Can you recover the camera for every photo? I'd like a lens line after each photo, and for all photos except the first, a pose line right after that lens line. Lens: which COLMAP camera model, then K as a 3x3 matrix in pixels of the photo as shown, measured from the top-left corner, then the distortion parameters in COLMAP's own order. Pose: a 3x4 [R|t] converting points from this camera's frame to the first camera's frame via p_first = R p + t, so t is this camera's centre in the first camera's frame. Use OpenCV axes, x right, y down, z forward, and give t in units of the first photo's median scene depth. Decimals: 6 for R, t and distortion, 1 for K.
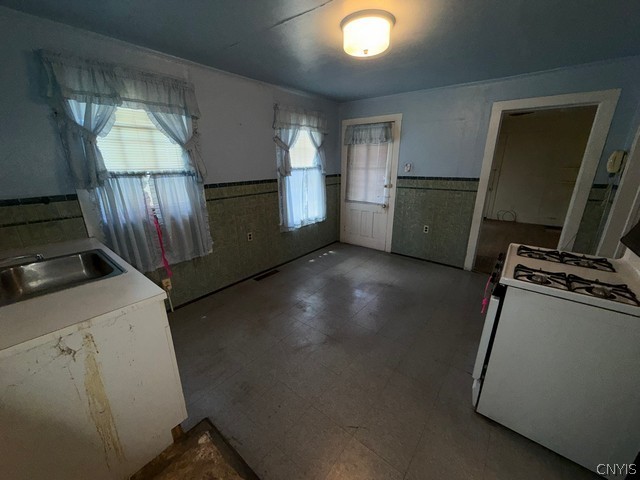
lens RADIAL K [[252.8, 0, 320.0], [0, 252.8, 240.0], [0, 0, 1]] dist [0.000040, 0.000041]
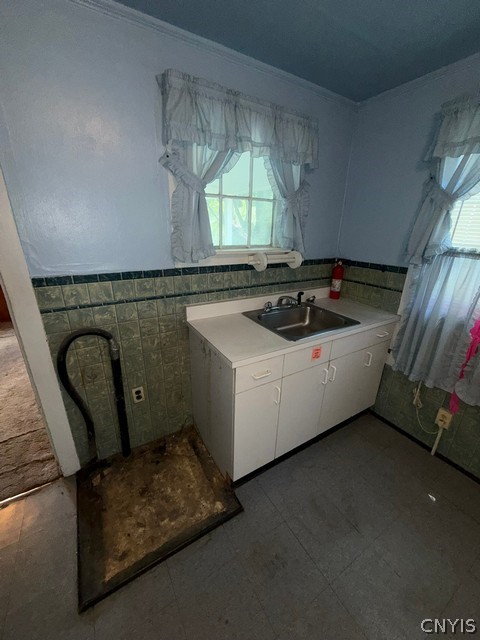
lens RADIAL K [[252.8, 0, 238.7], [0, 252.8, 317.6], [0, 0, 1]] dist [0.000040, 0.000041]
pose [[-0.346083, 0.323601, -0.880630, 0.128786], [-0.293412, 0.854220, 0.429206, -0.255924], [0.891143, 0.406928, -0.200683, 0.748758]]
